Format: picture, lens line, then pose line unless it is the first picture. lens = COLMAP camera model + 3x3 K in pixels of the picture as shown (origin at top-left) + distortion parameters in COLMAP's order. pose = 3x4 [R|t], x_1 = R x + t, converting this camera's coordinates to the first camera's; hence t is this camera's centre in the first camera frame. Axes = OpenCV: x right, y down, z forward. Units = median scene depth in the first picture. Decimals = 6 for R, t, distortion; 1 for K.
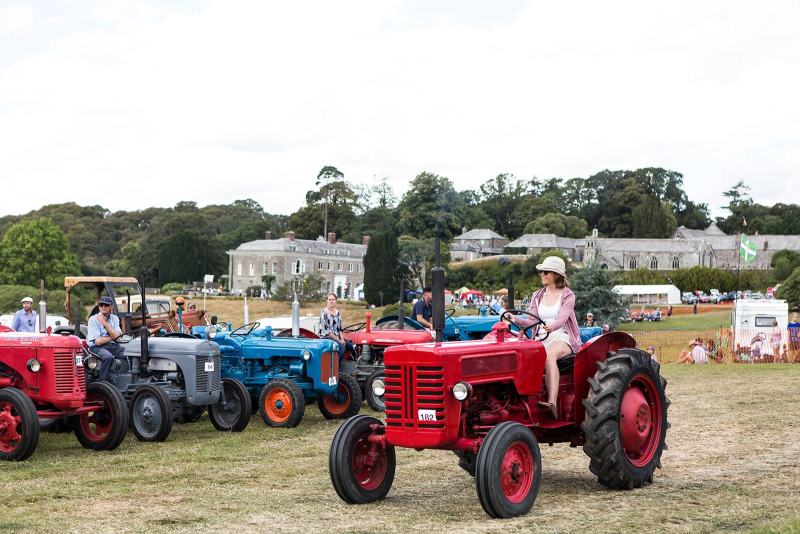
lens RADIAL K [[1419.1, 0, 396.7], [0, 1419.1, 266.1], [0, 0, 1]] dist [-0.056229, 0.000000]
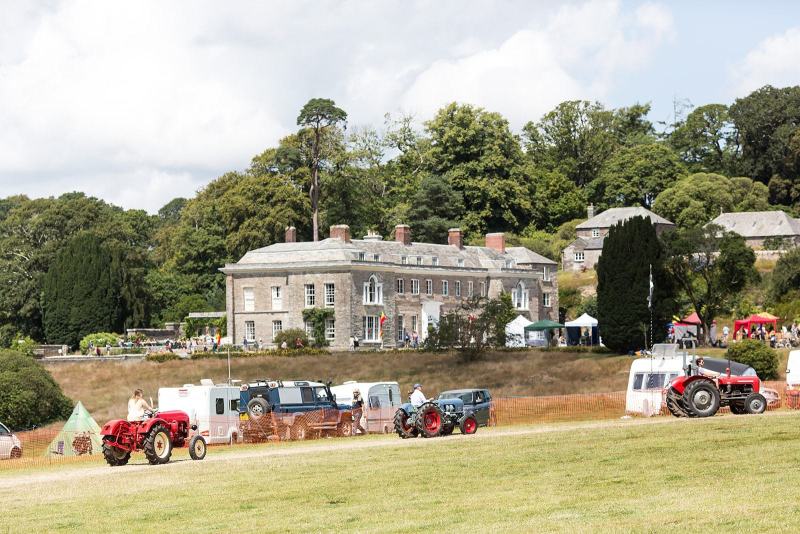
lens RADIAL K [[2996.5, 0, 400.9], [0, 2996.5, 266.2], [0, 0, 1]] dist [-0.074500, 0.000000]
pose [[0.988008, -0.042573, 0.148418, -0.190079], [0.043887, 0.999021, -0.005591, -0.001453], [-0.148035, 0.012037, 0.988909, -0.099749]]
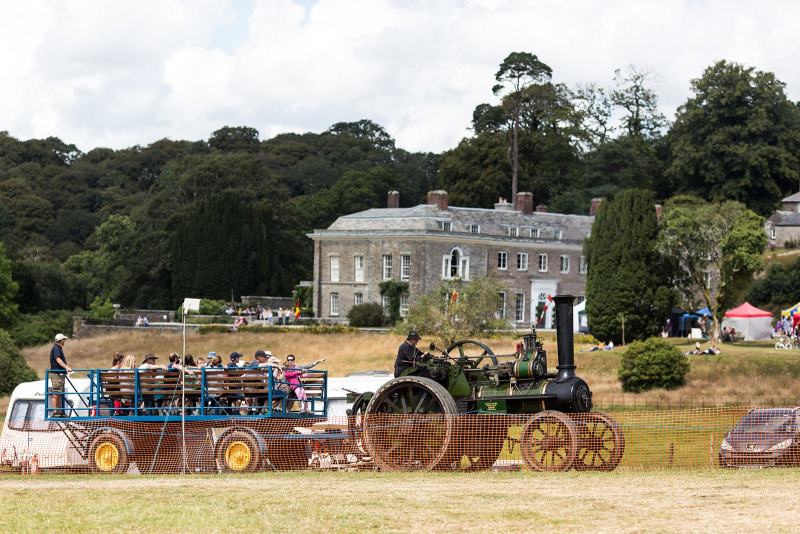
lens RADIAL K [[2996.5, 0, 405.4], [0, 2996.5, 267.3], [0, 0, 1]] dist [-0.074500, 0.000000]
pose [[0.995635, -0.009791, -0.092818, 0.007169], [0.010094, 0.999945, 0.002794, -0.001062], [0.092785, -0.003719, 0.995679, -0.015872]]
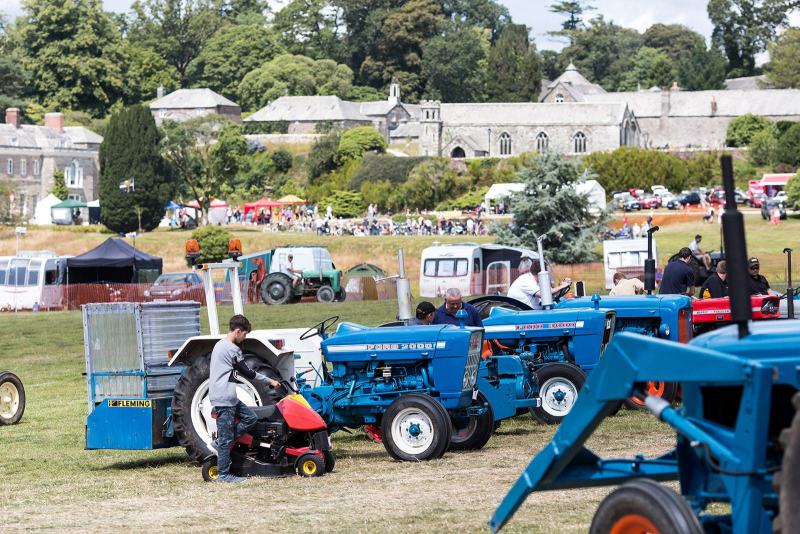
lens RADIAL K [[2996.5, 0, 400.5], [0, 2996.5, 266.9], [0, 0, 1]] dist [-0.074500, 0.000000]
pose [[0.973453, -0.036064, 0.226026, -0.127467], [0.026652, 0.998651, 0.044558, -0.006606], [-0.227328, -0.037352, 0.973102, -0.159402]]
